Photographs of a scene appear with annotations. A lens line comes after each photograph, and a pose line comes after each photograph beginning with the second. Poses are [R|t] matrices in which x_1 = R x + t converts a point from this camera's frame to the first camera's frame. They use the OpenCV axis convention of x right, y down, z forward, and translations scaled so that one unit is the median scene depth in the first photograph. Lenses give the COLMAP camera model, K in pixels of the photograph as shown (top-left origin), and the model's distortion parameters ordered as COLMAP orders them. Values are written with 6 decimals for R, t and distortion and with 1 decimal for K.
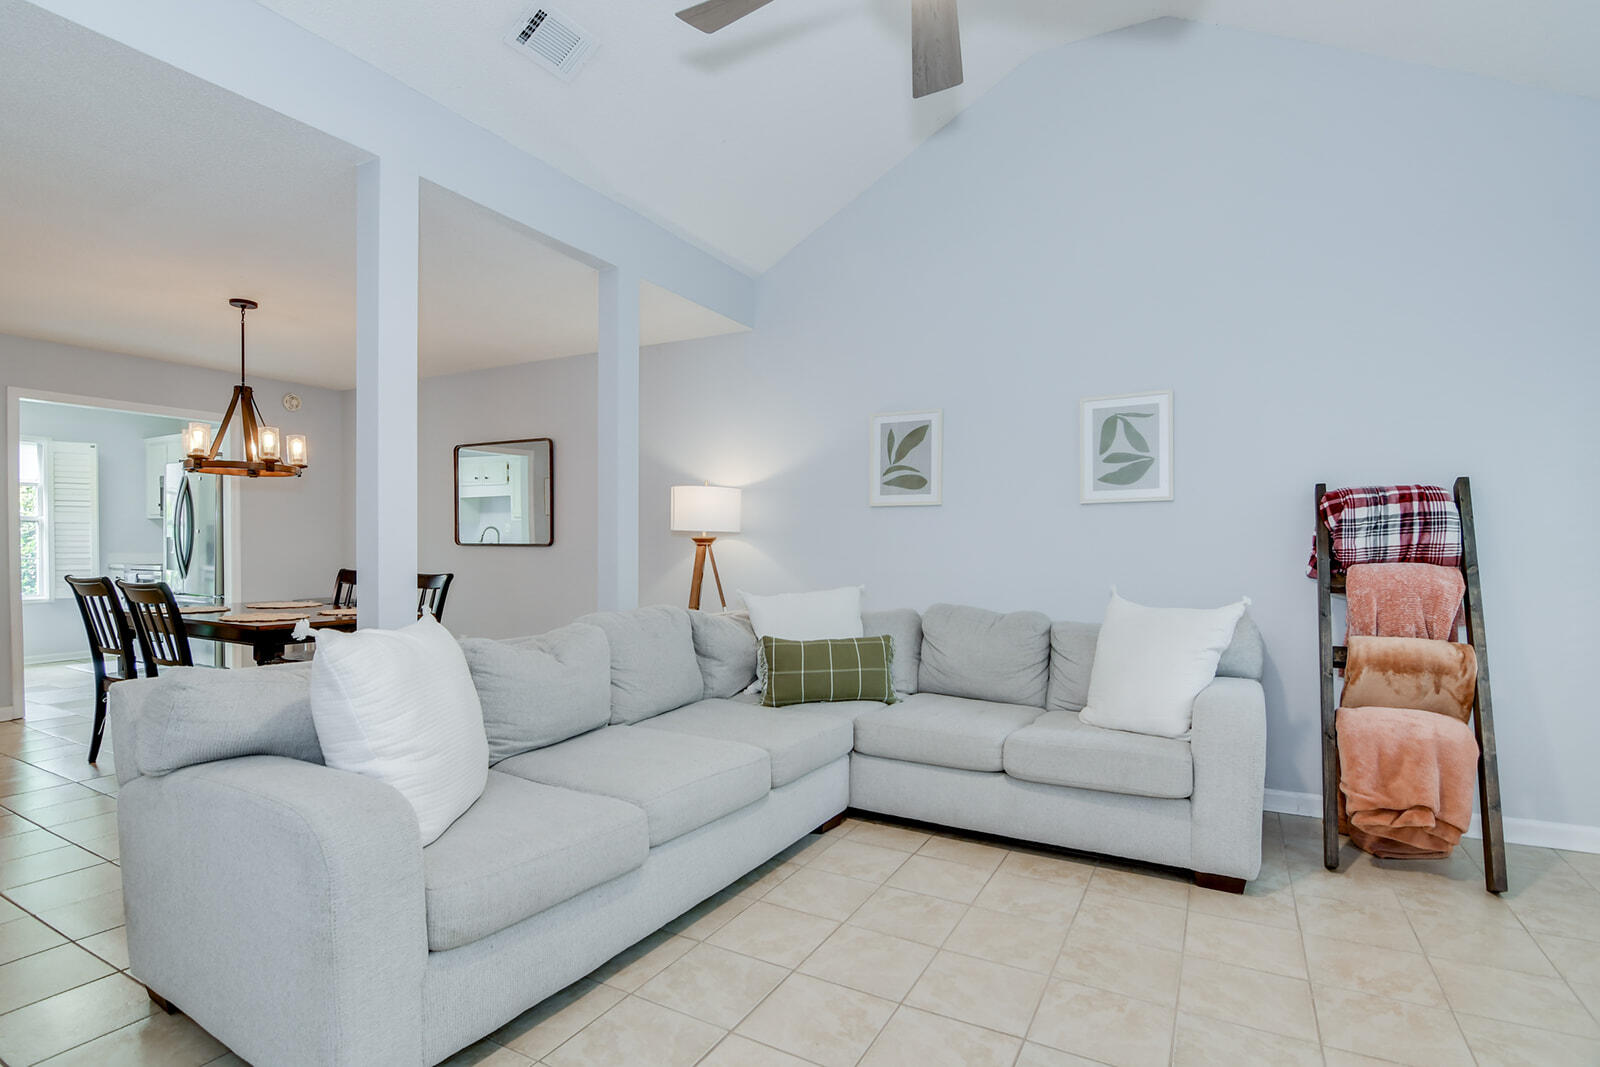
lens RADIAL K [[792.9, 0, 797.3], [0, 792.9, 560.6], [0, 0, 1]] dist [0.000292, -0.017746]
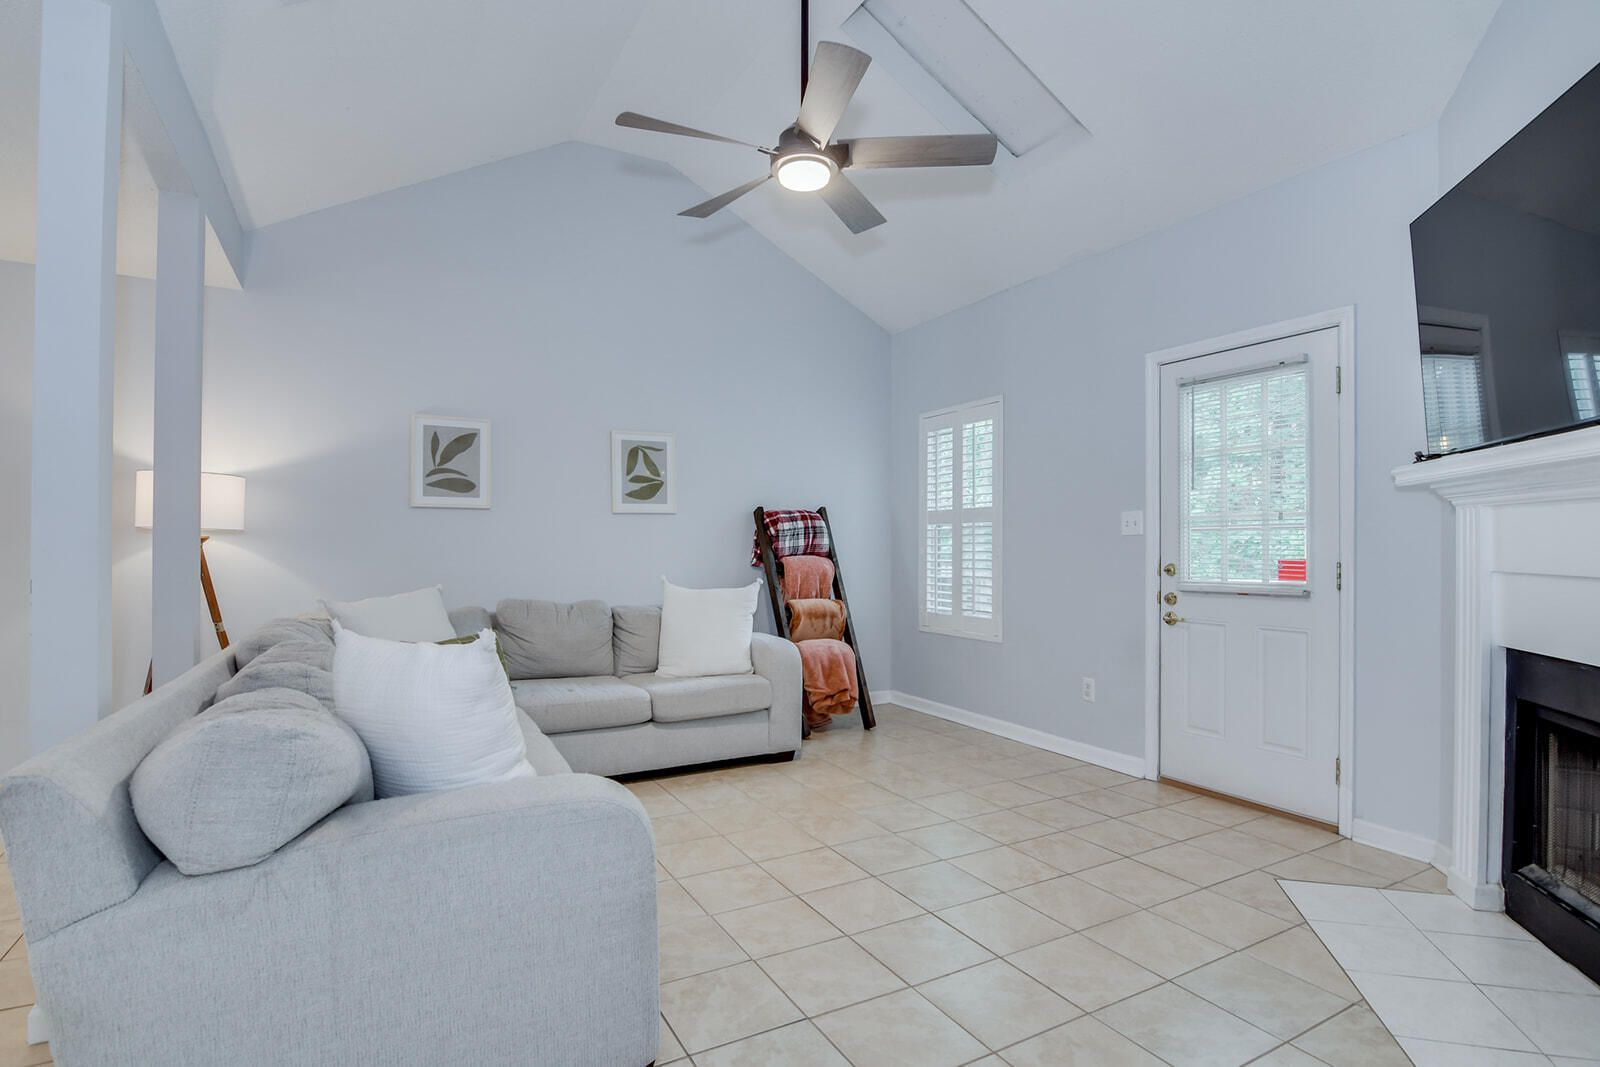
lens RADIAL K [[793.8, 0, 800.4], [0, 793.8, 537.4], [0, 0, 1]] dist [0.002925, -0.012648]
pose [[0.530802, 0.005460, 0.847478, -0.678222], [0.016253, 0.999730, -0.016621, -0.007956], [-0.847340, 0.022596, 0.530570, 0.089378]]
